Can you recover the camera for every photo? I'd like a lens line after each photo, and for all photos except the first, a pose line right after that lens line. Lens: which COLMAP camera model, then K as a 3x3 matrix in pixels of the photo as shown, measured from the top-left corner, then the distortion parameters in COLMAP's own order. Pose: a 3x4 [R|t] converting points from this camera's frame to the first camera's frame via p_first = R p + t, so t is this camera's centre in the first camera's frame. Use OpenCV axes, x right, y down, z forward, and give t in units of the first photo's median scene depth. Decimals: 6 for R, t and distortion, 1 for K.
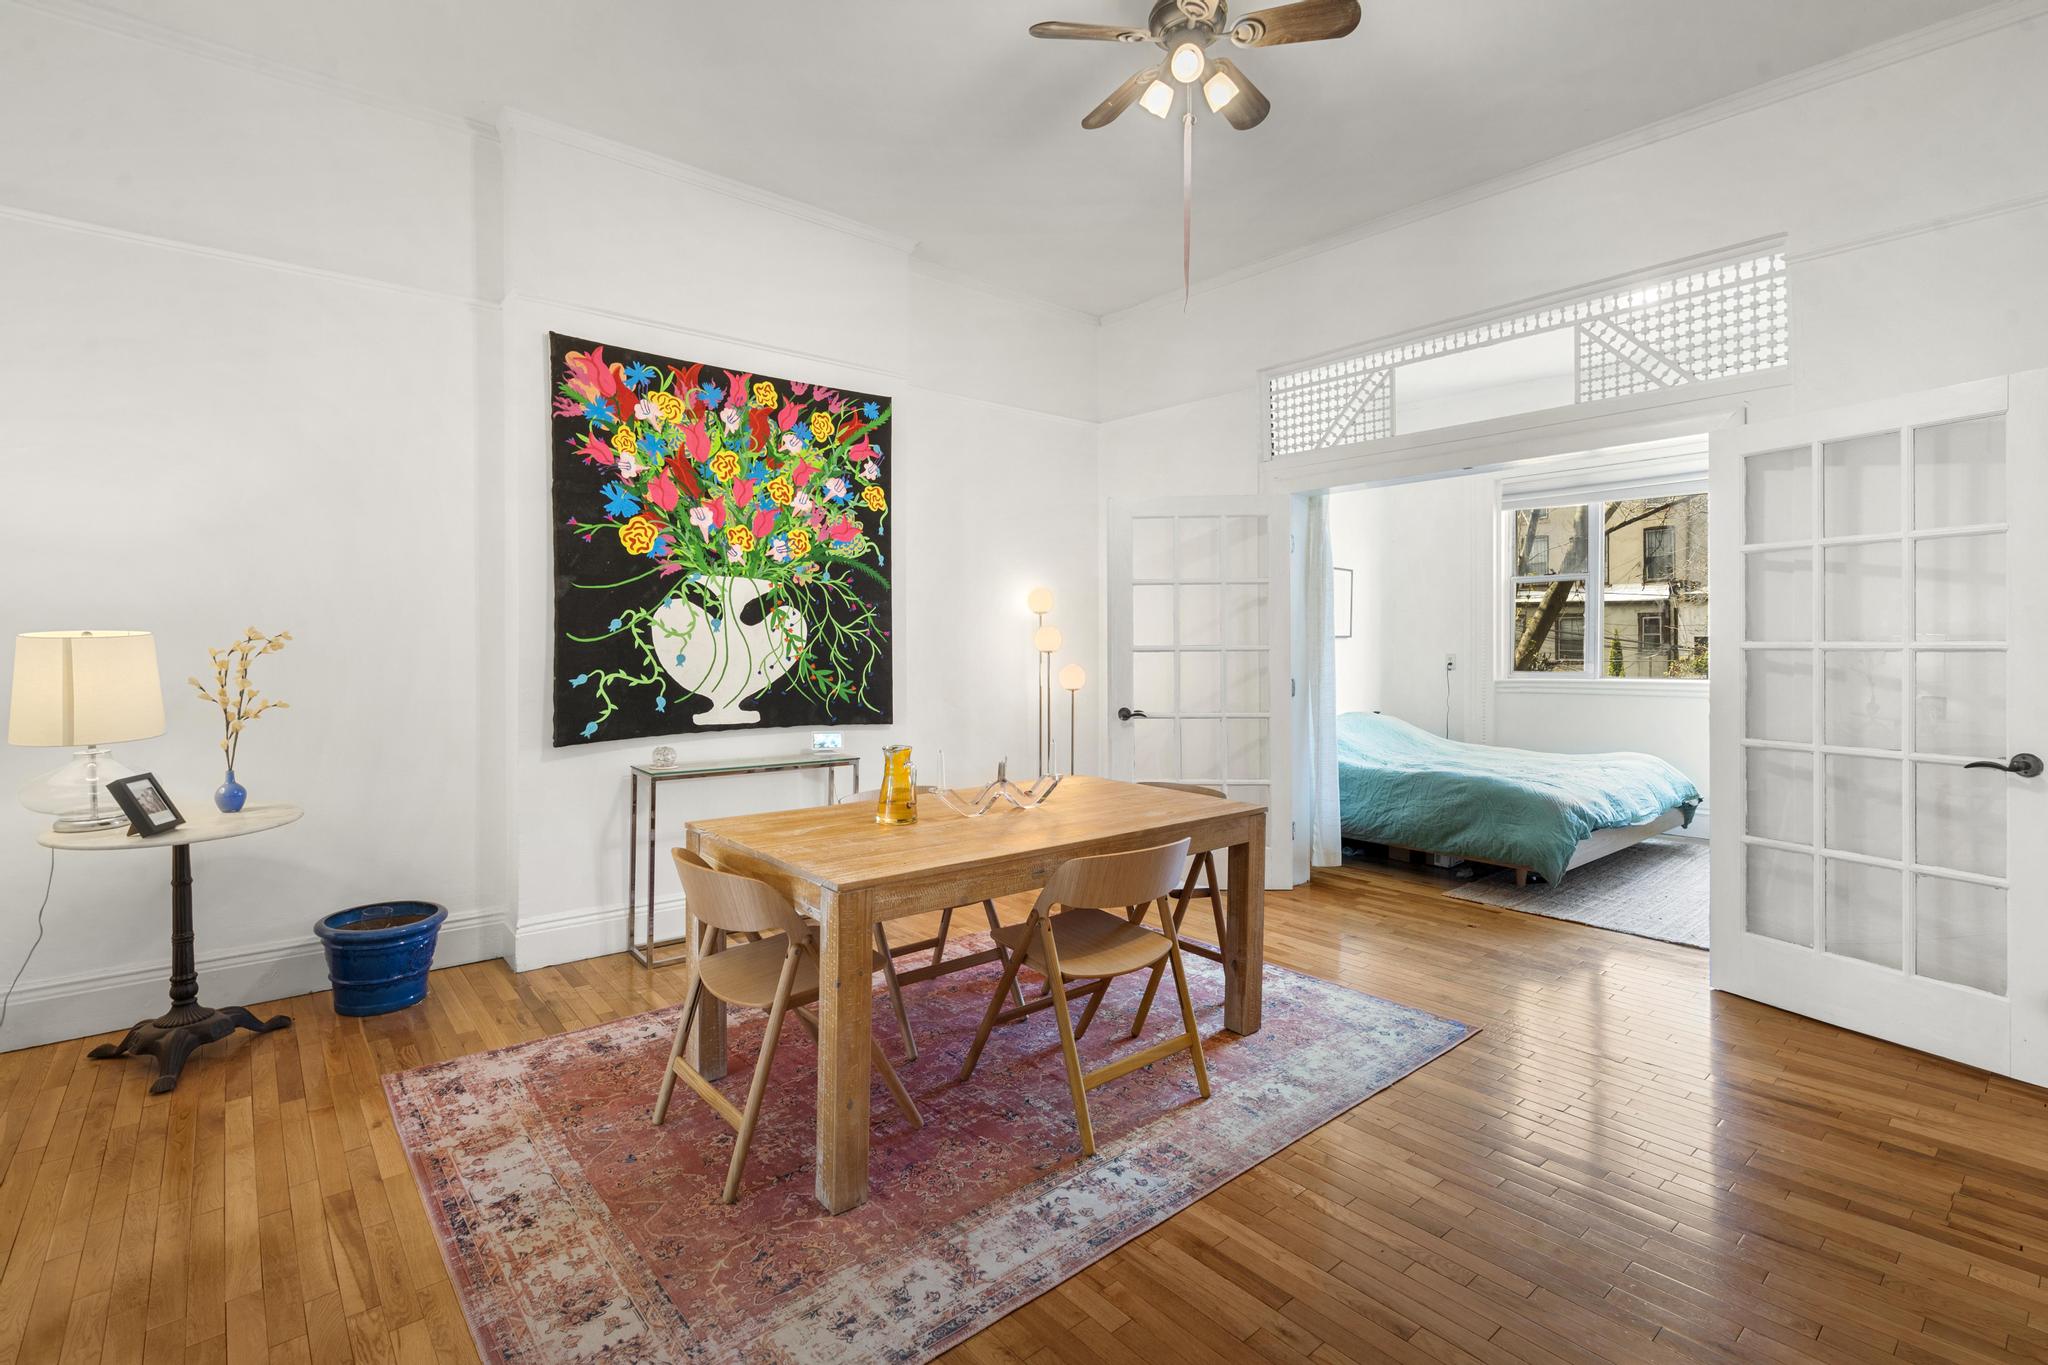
lens RADIAL K [[936.7, 0, 1019.4], [0, 936.7, 639.8], [0, 0, 1]] dist [-0.005617, 0.000995]
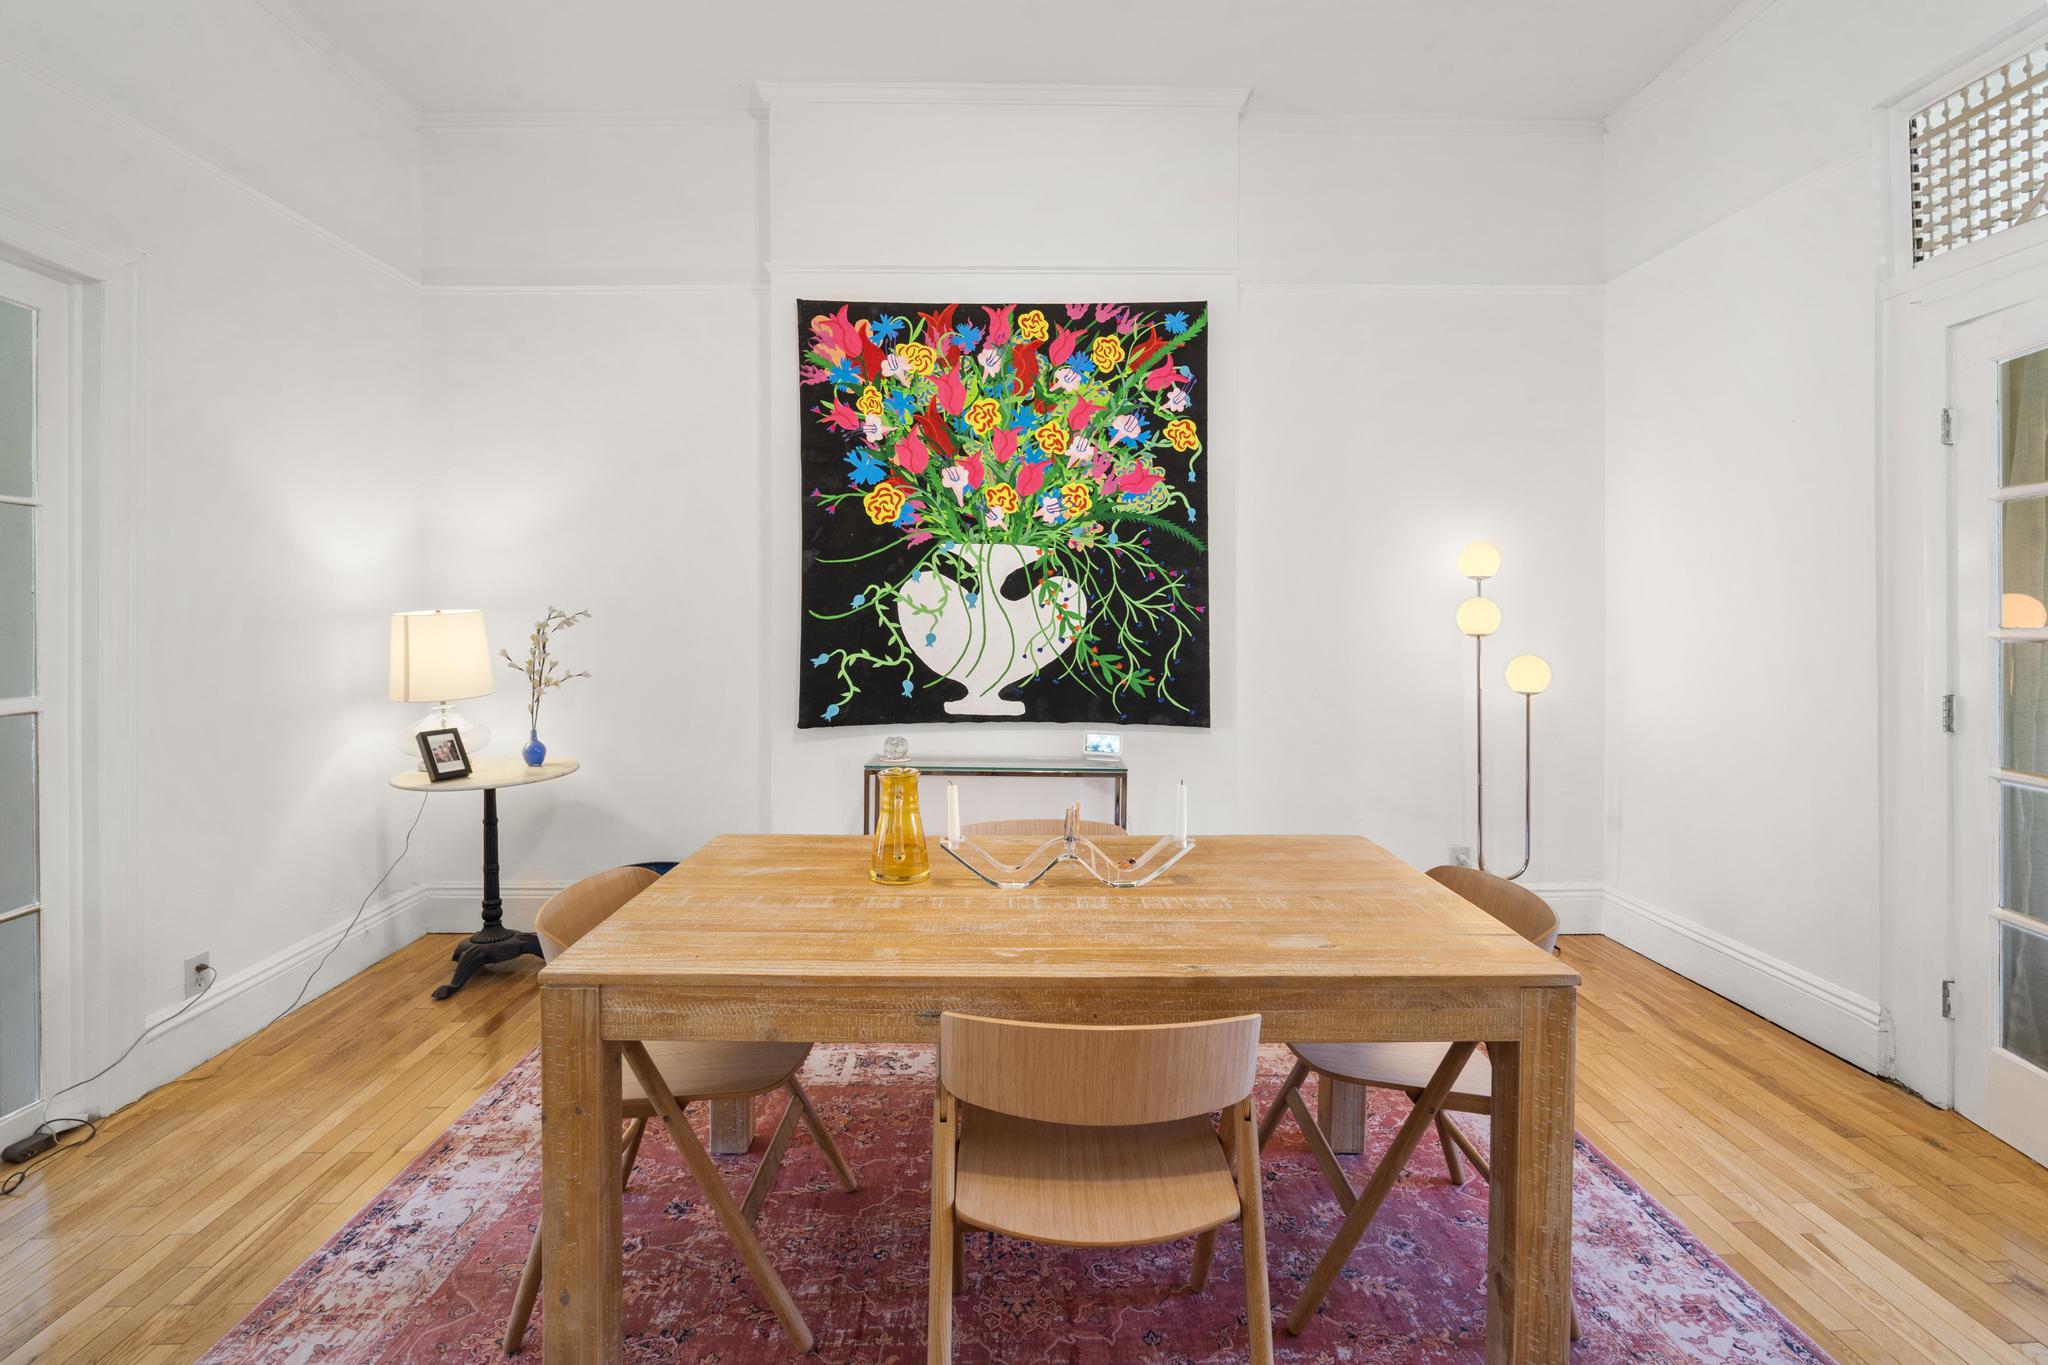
lens RADIAL K [[936.7, 0, 1021.5], [0, 936.7, 618.9], [0, 0, 1]] dist [-0.005617, 0.000995]
pose [[0.775210, 0.000970, -0.631702, 0.270374], [-0.000627, 1.000000, 0.000767, 0.000809], [0.631703, -0.000199, 0.775211, 0.365383]]
